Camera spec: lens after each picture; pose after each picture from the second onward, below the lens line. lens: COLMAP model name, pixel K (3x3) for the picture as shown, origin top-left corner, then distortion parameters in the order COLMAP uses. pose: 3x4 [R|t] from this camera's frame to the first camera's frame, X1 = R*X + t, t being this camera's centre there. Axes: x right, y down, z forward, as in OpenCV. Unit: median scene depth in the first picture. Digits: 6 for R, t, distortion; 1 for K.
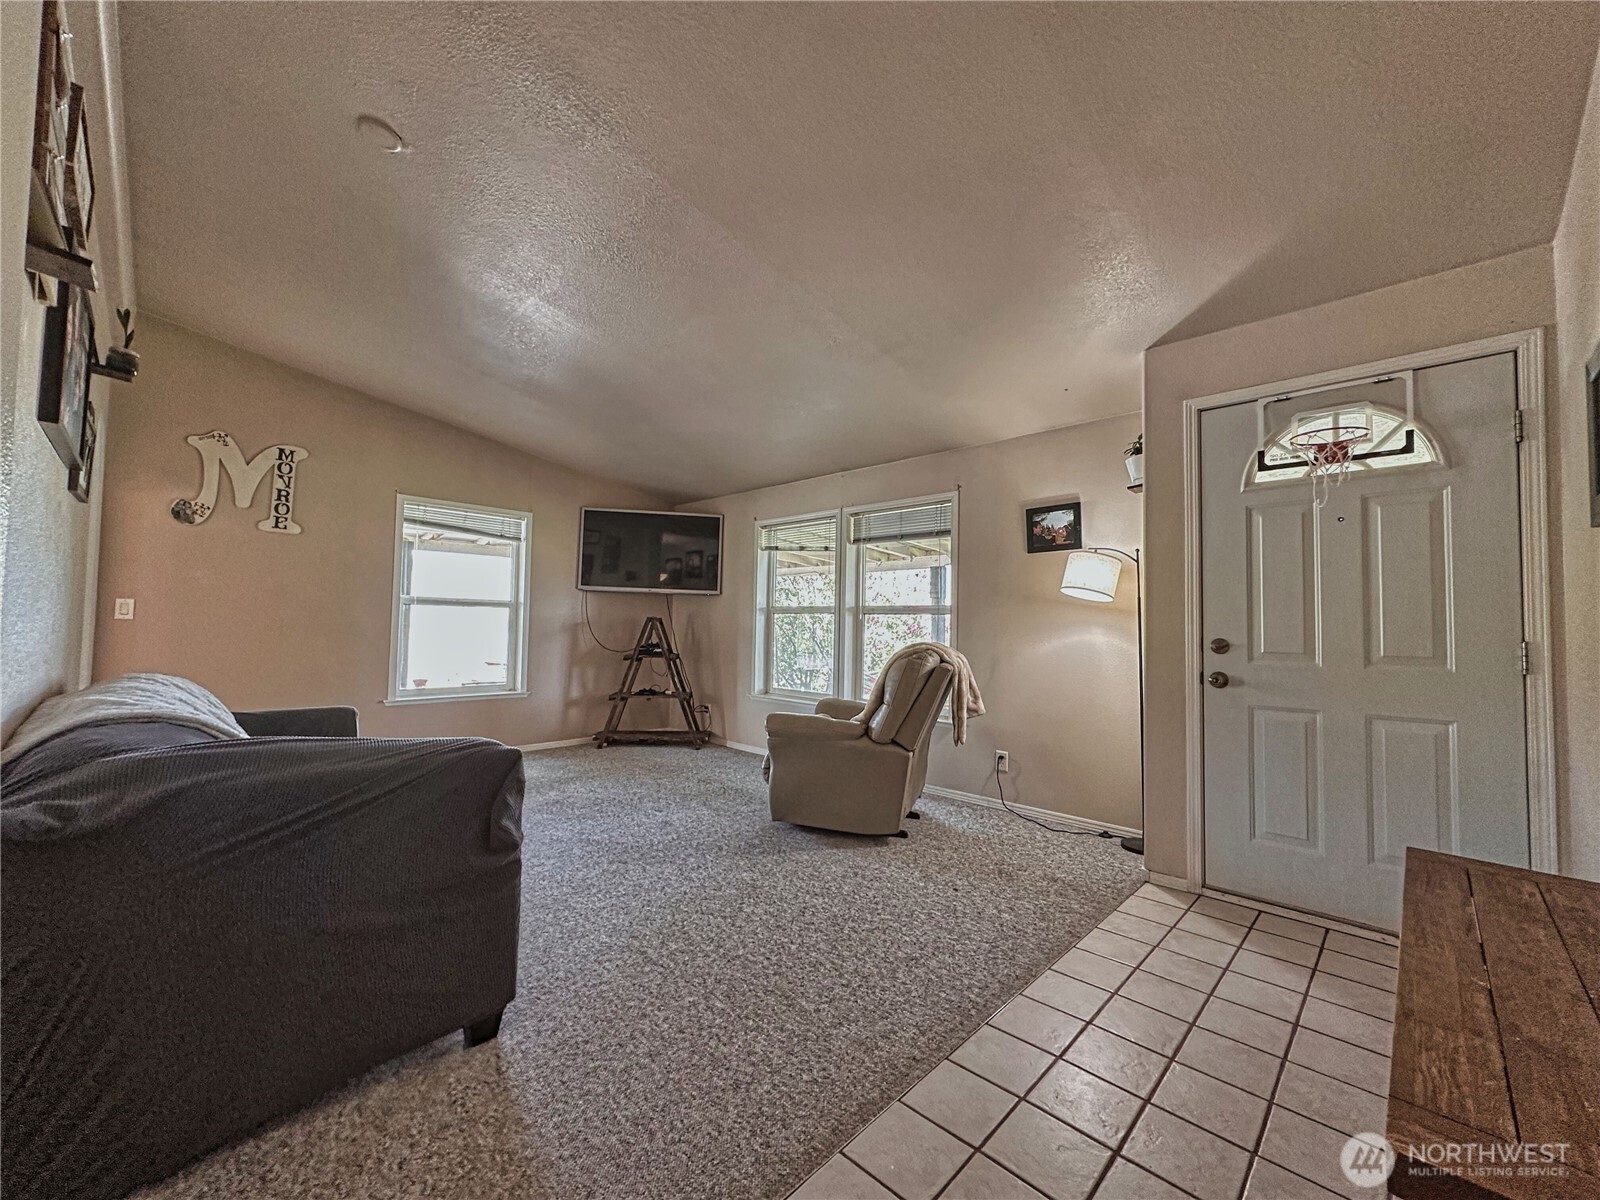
lens RADIAL K [[634.2, 0, 796.6], [0, 634.2, 598.0], [0, 0, 1]] dist [-0.001675, 0.000126]
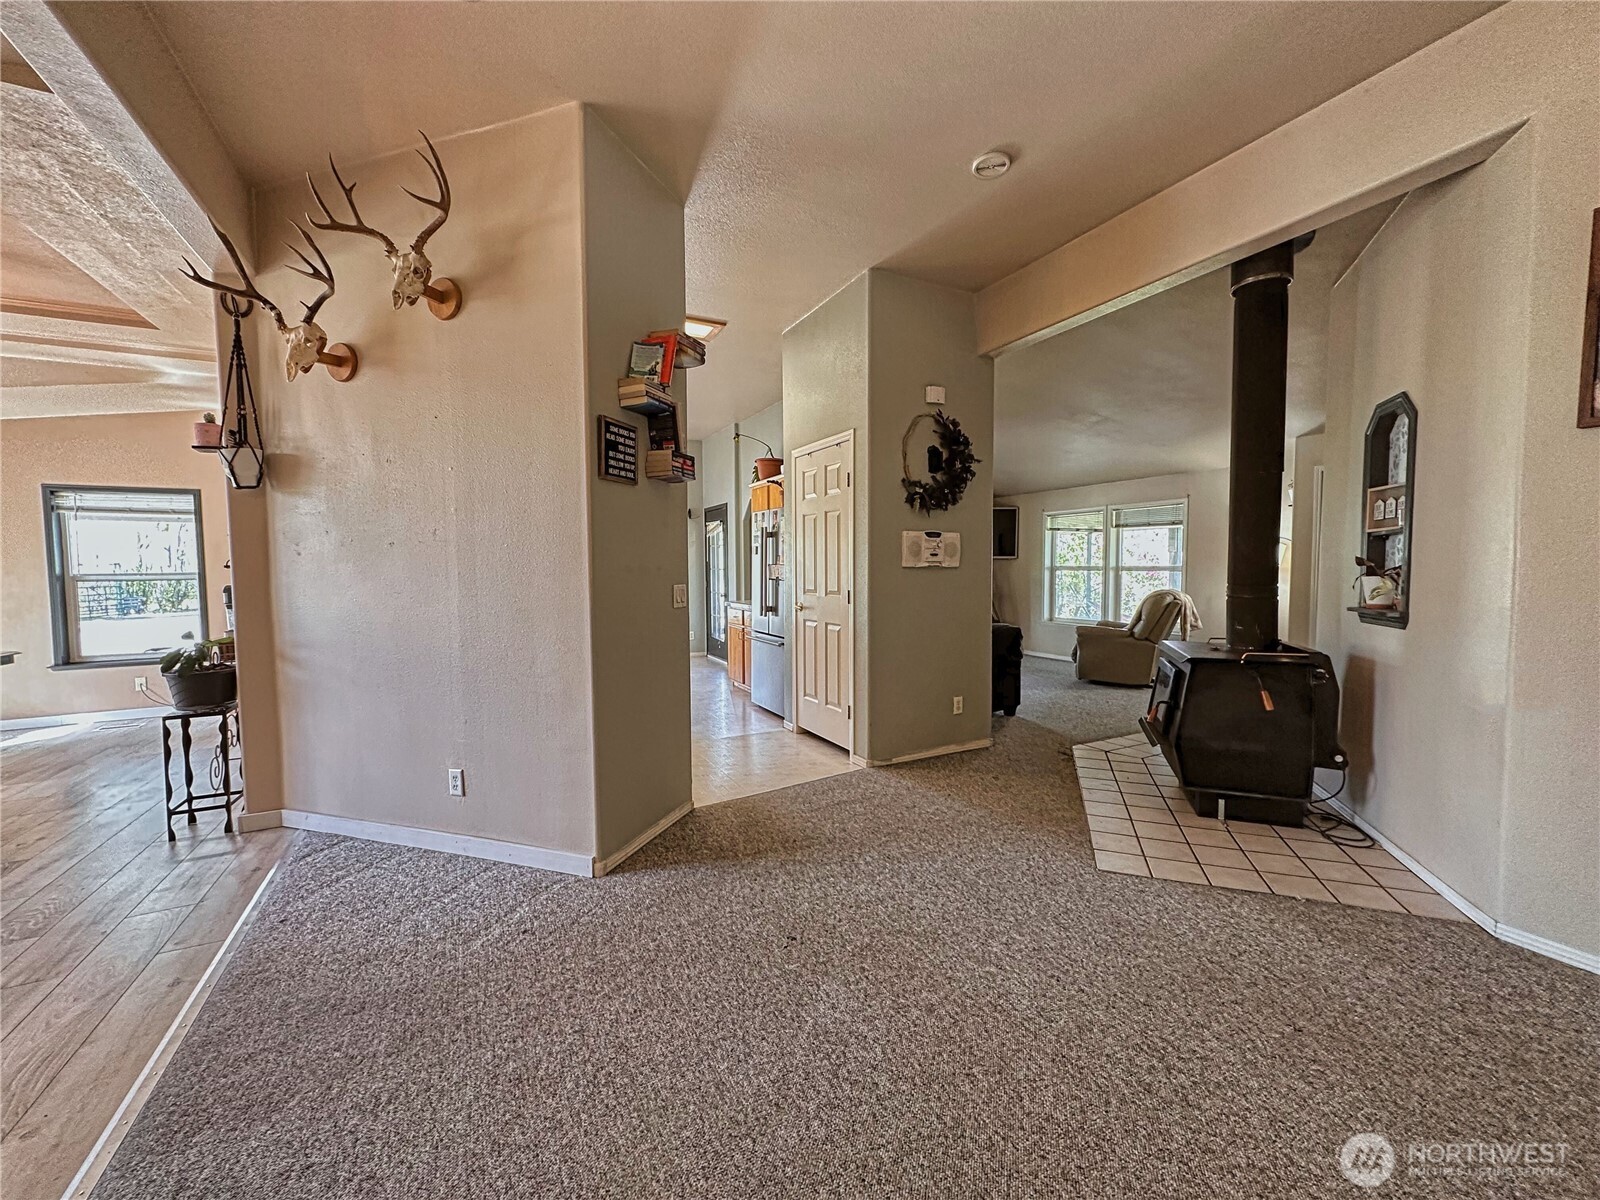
lens RADIAL K [[634.2, 0, 800.4], [0, 634.2, 594.8], [0, 0, 1]] dist [-0.001675, 0.000126]
pose [[0.950293, -0.006667, -0.311285, -0.202825], [0.033226, 0.996233, 0.080093, -0.084130], [0.309578, -0.086455, 0.946936, -0.943221]]
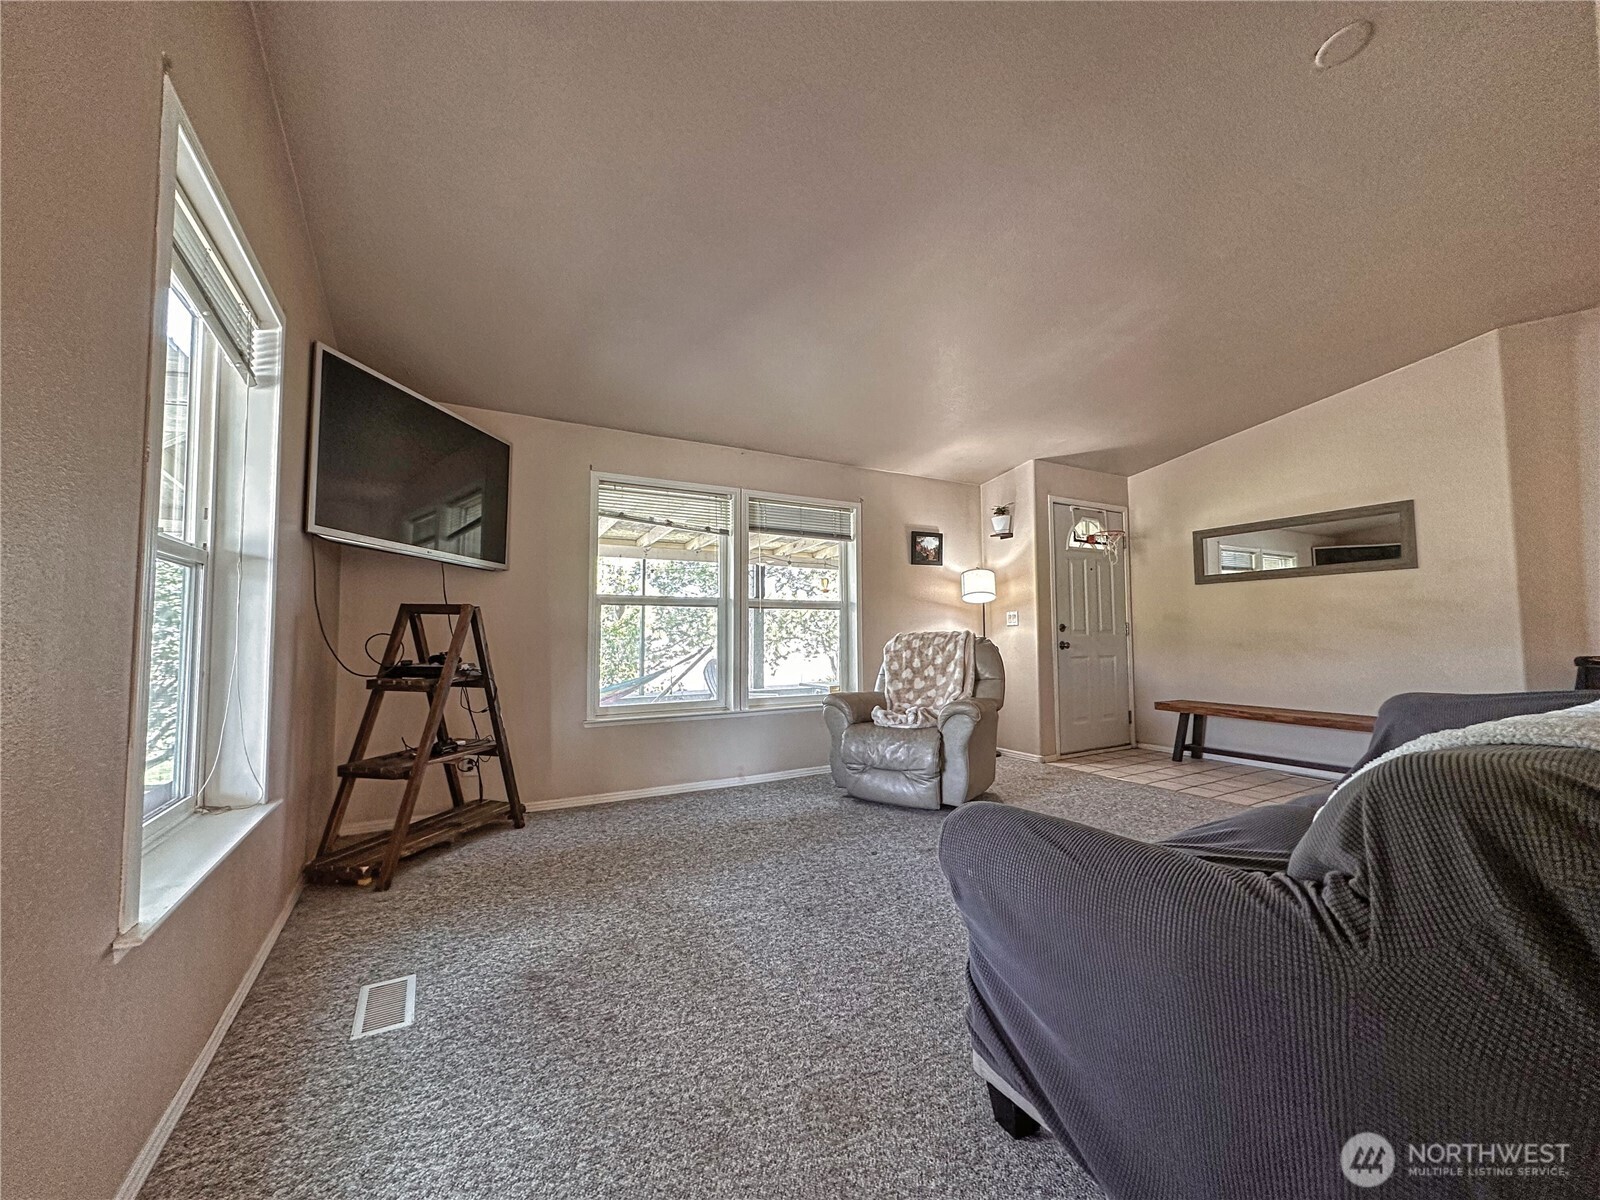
lens RADIAL K [[634.2, 0, 809.4], [0, 634.2, 600.9], [0, 0, 1]] dist [-0.001675, 0.000126]
pose [[0.271787, 0.033835, 0.961762, -0.896828], [-0.030205, 0.999189, -0.026616, 0.044095], [-0.961883, -0.021816, 0.272589, 0.781608]]
